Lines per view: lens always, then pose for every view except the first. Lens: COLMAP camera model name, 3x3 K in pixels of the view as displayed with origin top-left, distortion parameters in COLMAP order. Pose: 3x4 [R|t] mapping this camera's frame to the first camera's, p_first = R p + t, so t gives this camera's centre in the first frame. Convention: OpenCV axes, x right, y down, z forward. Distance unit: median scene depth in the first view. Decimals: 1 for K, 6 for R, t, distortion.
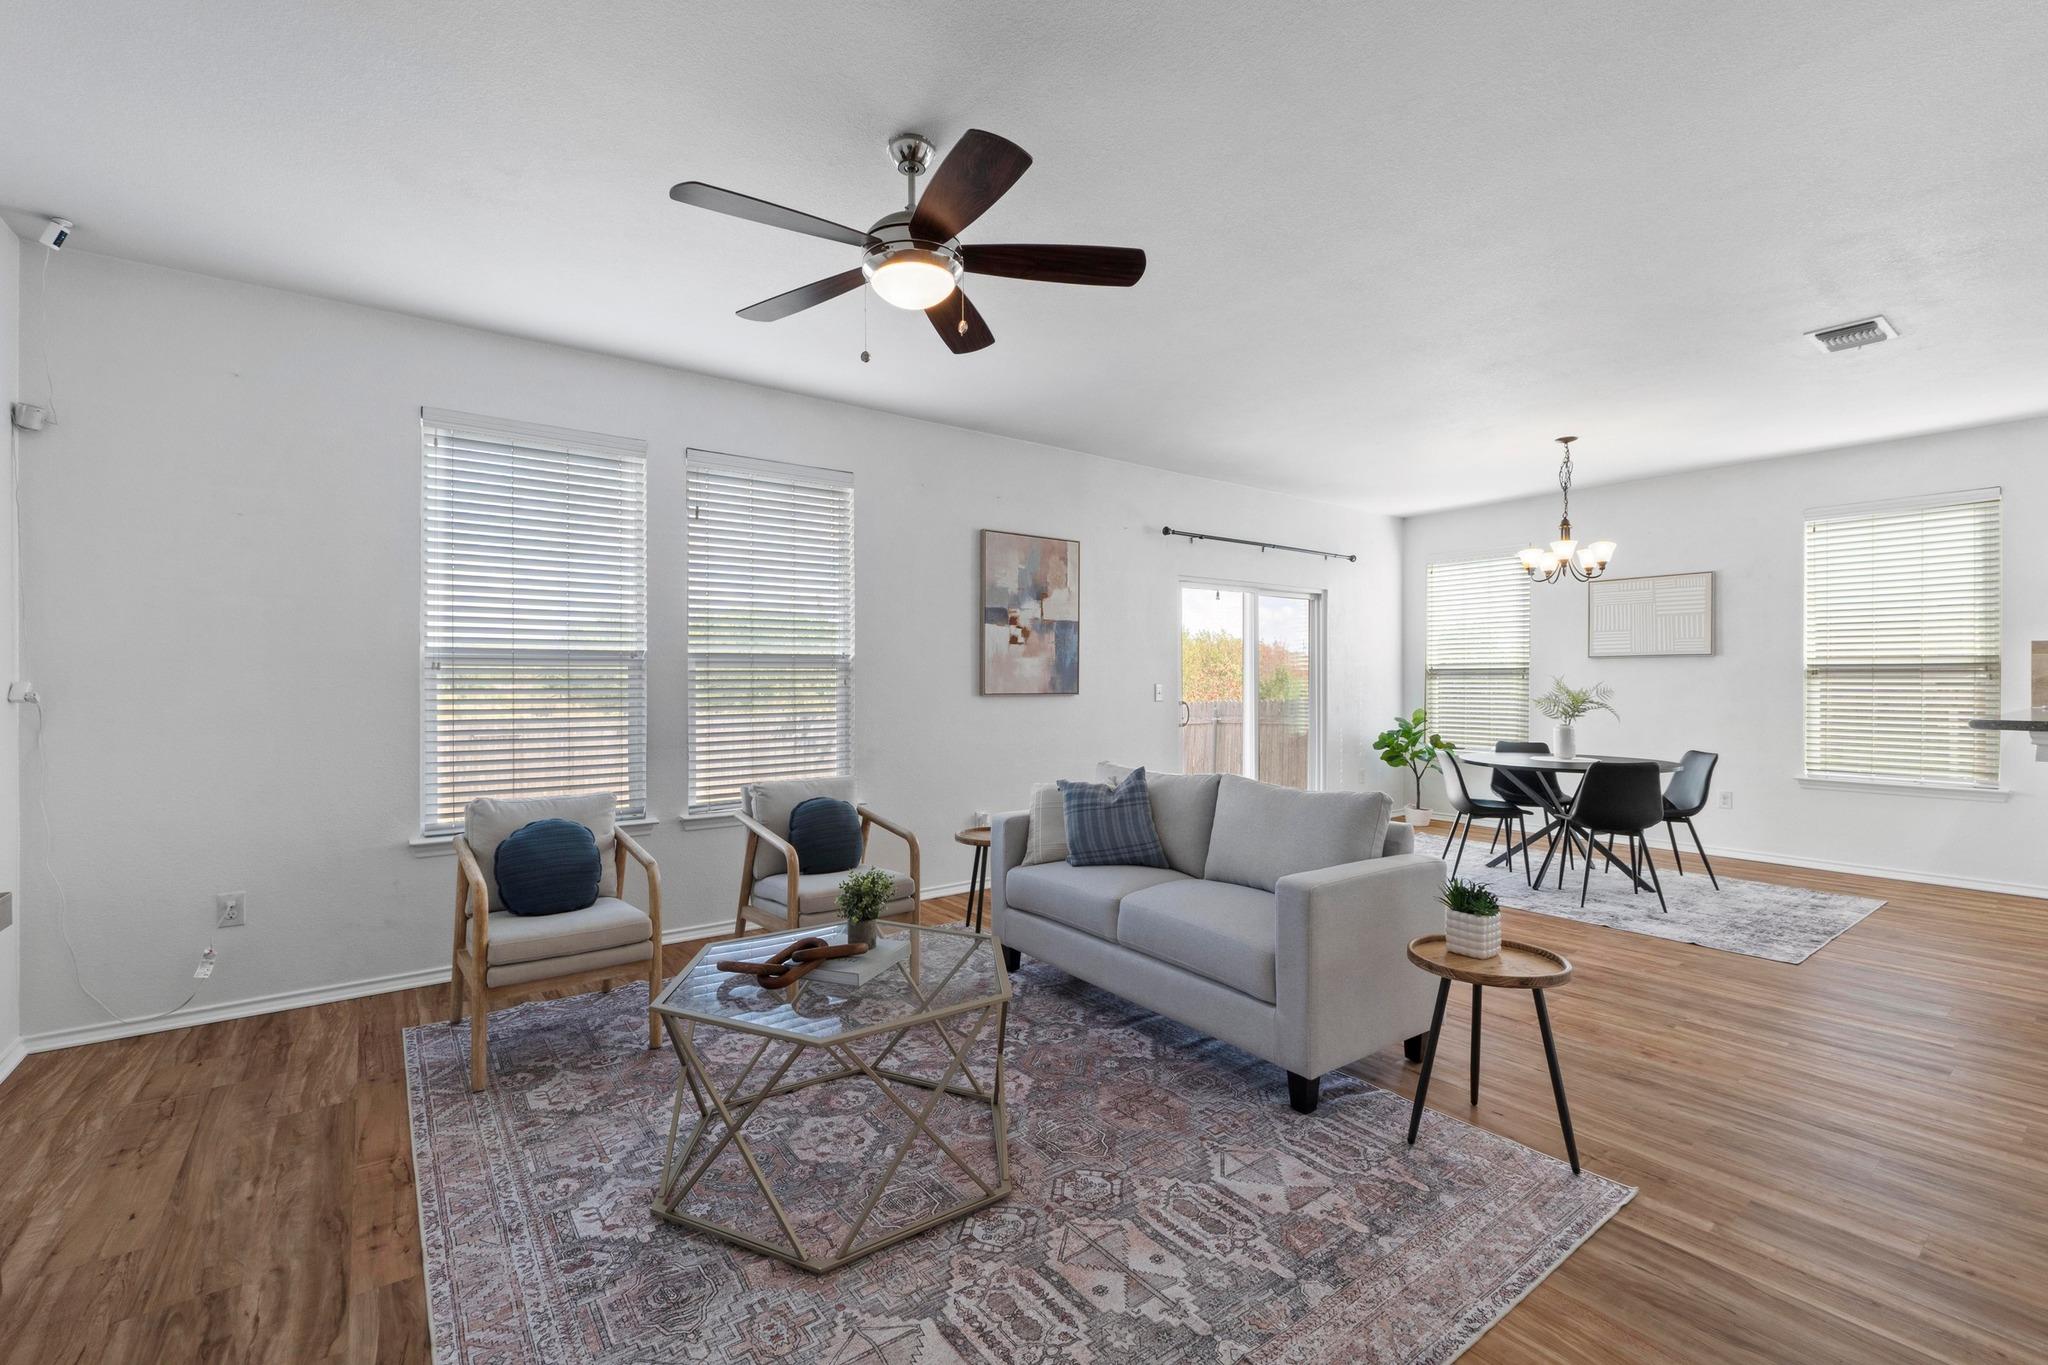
lens RADIAL K [[872.1, 0, 1021.9], [0, 872.1, 678.2], [0, 0, 1]] dist [-0.004358, -0.000320]
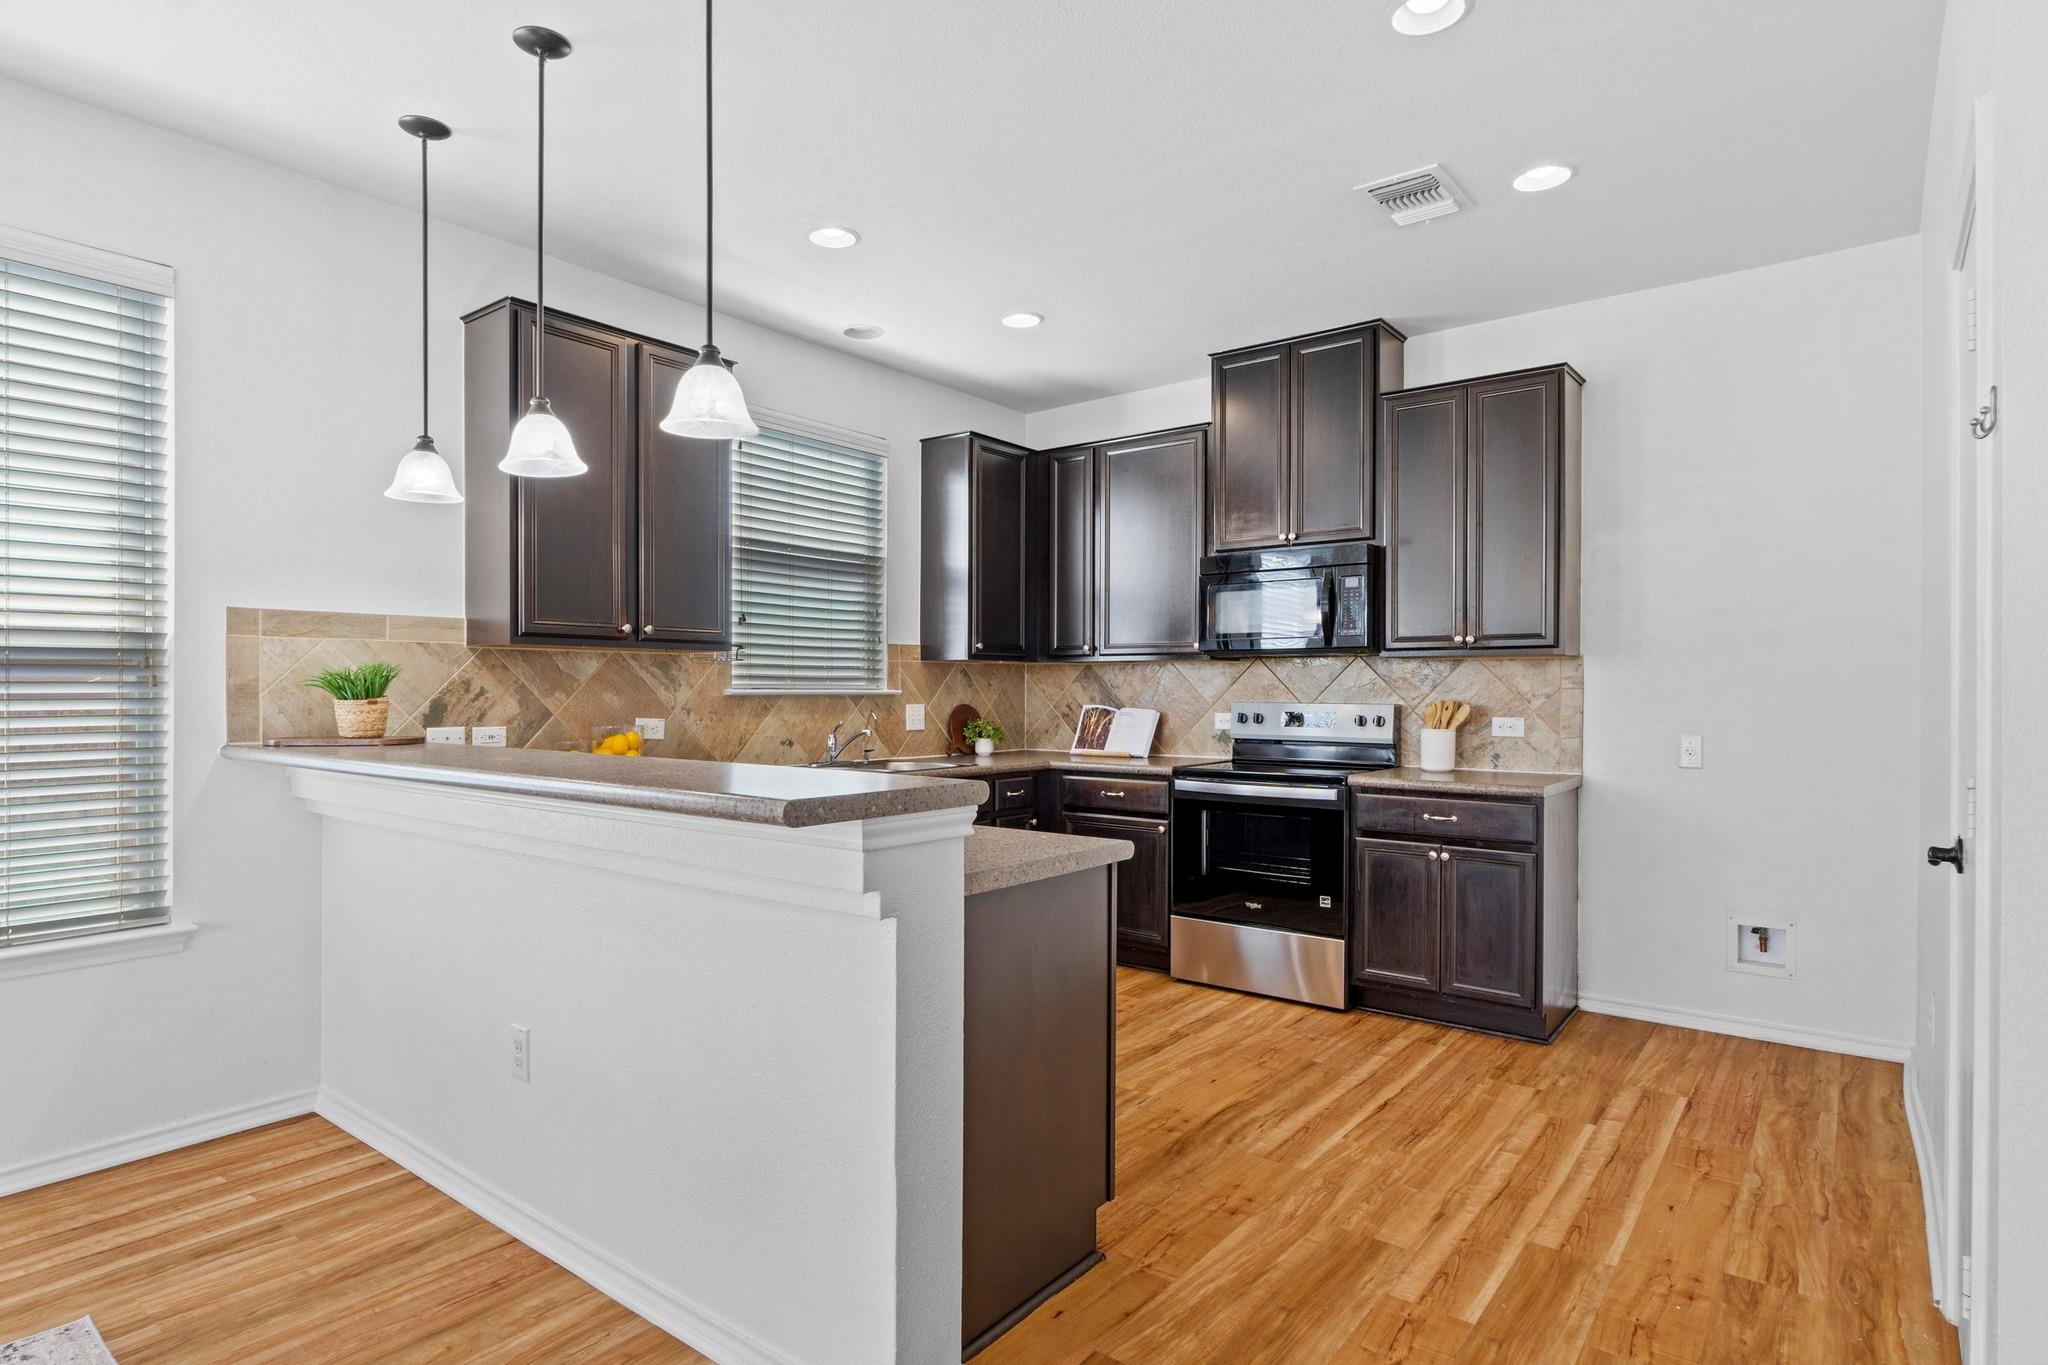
lens RADIAL K [[1081.1, 0, 1016.6], [0, 1081.1, 696.2], [0, 0, 1]] dist [-0.001848, -0.000783]
pose [[-0.259106, -0.008094, 0.965815, 0.656670], [-0.002386, 0.999967, 0.007740, 0.001620], [-0.965846, -0.000299, -0.259117, 1.024947]]
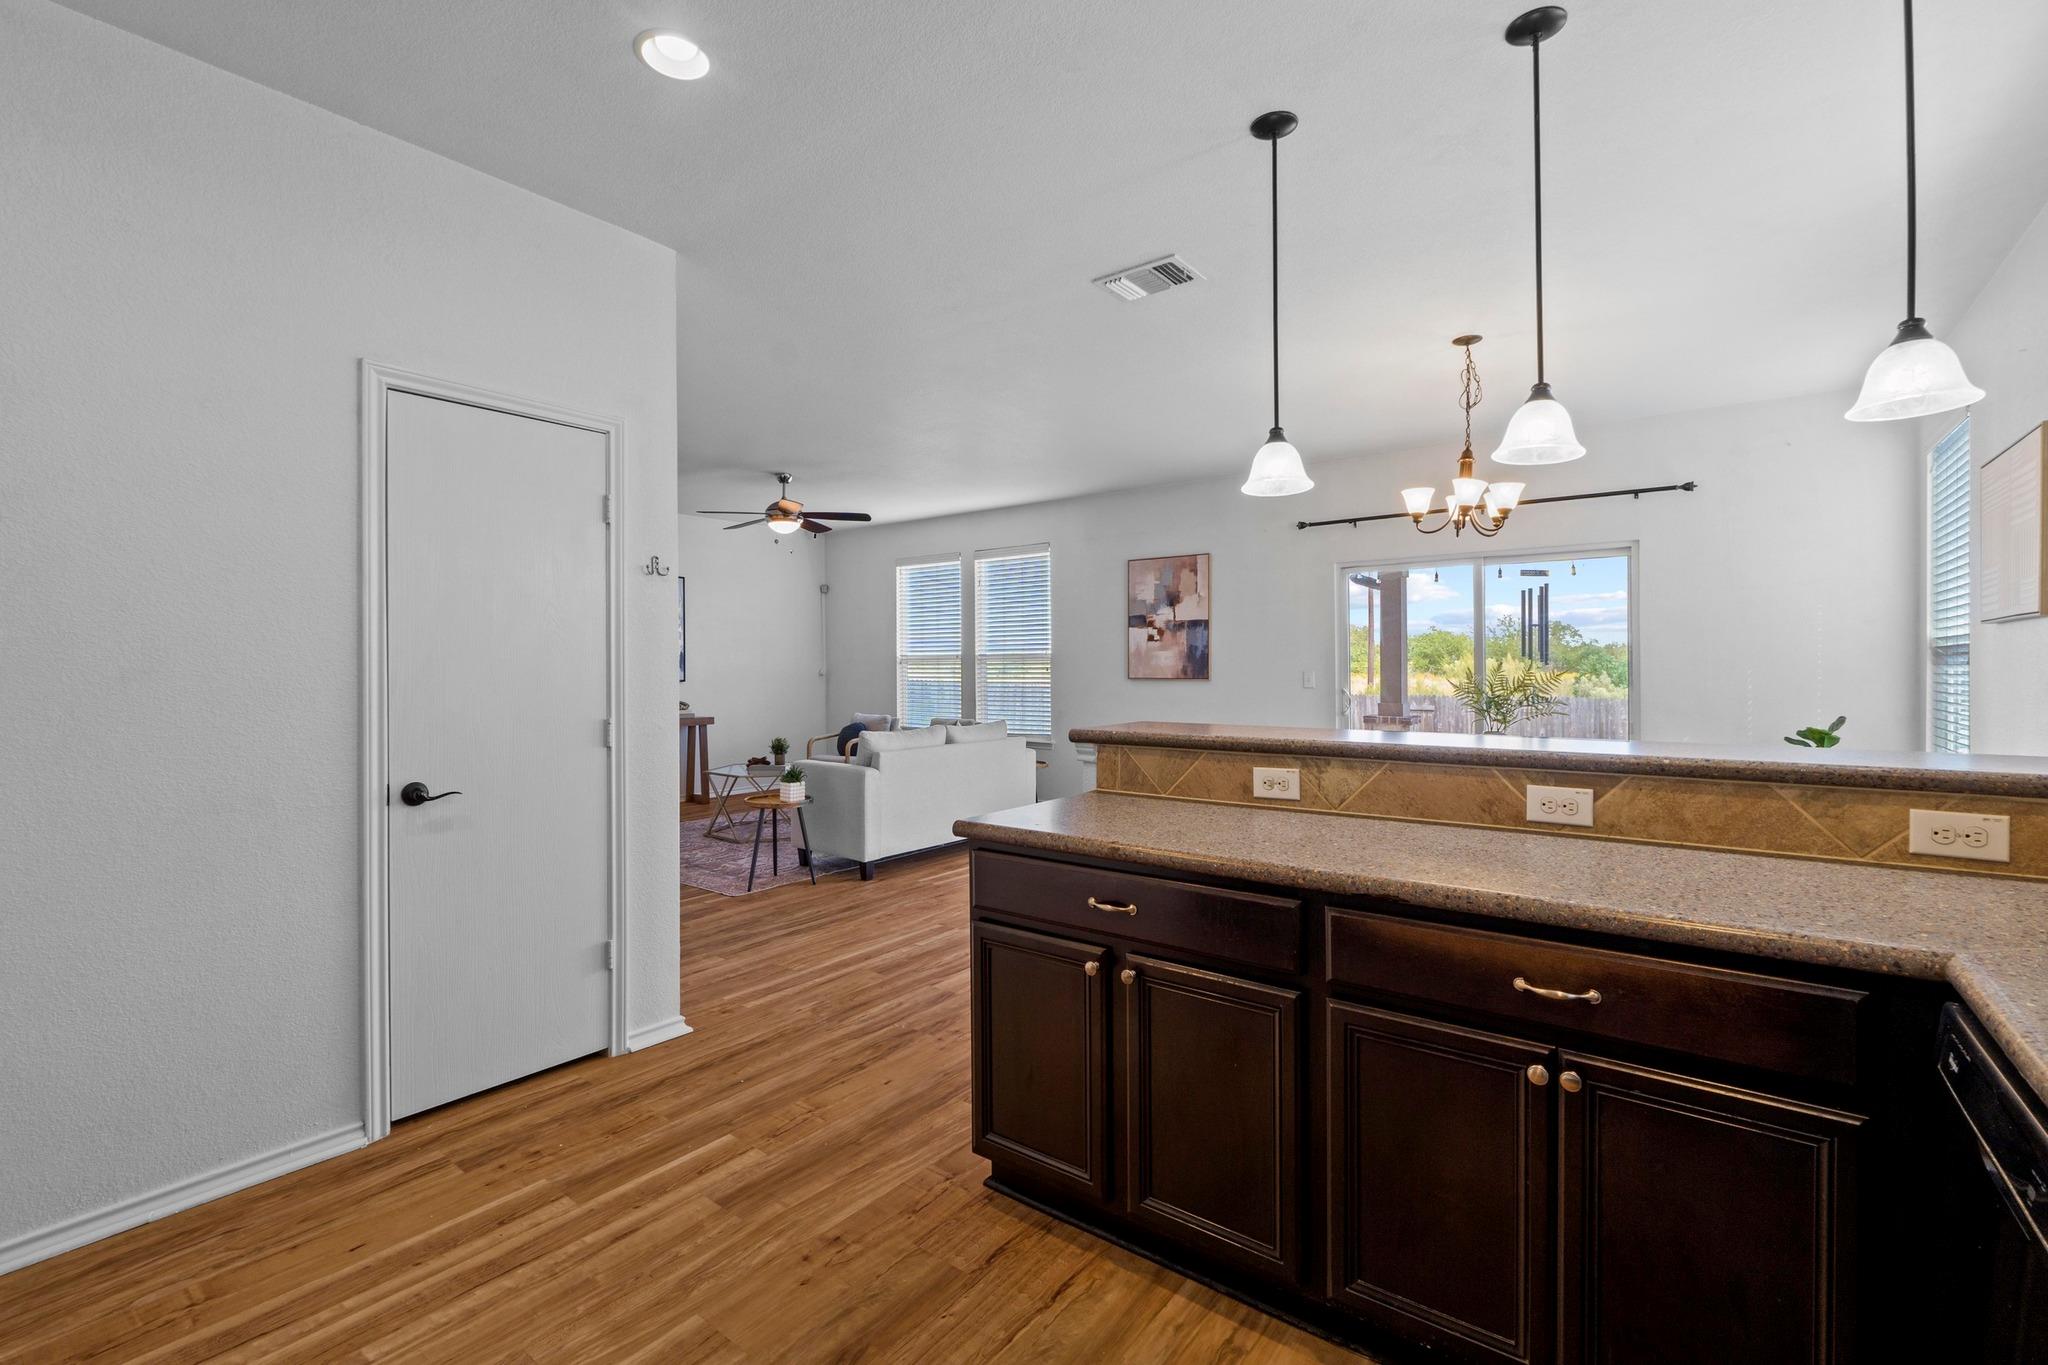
lens RADIAL K [[890.3, 0, 1021.4], [0, 890.3, 667.9], [0, 0, 1]] dist [-0.009413, 0.000011]
pose [[0.264322, 0.002031, -0.964432, 1.882268], [0.007403, 0.999964, 0.004135, -0.007727], [0.964406, -0.008232, 0.264297, 0.665220]]
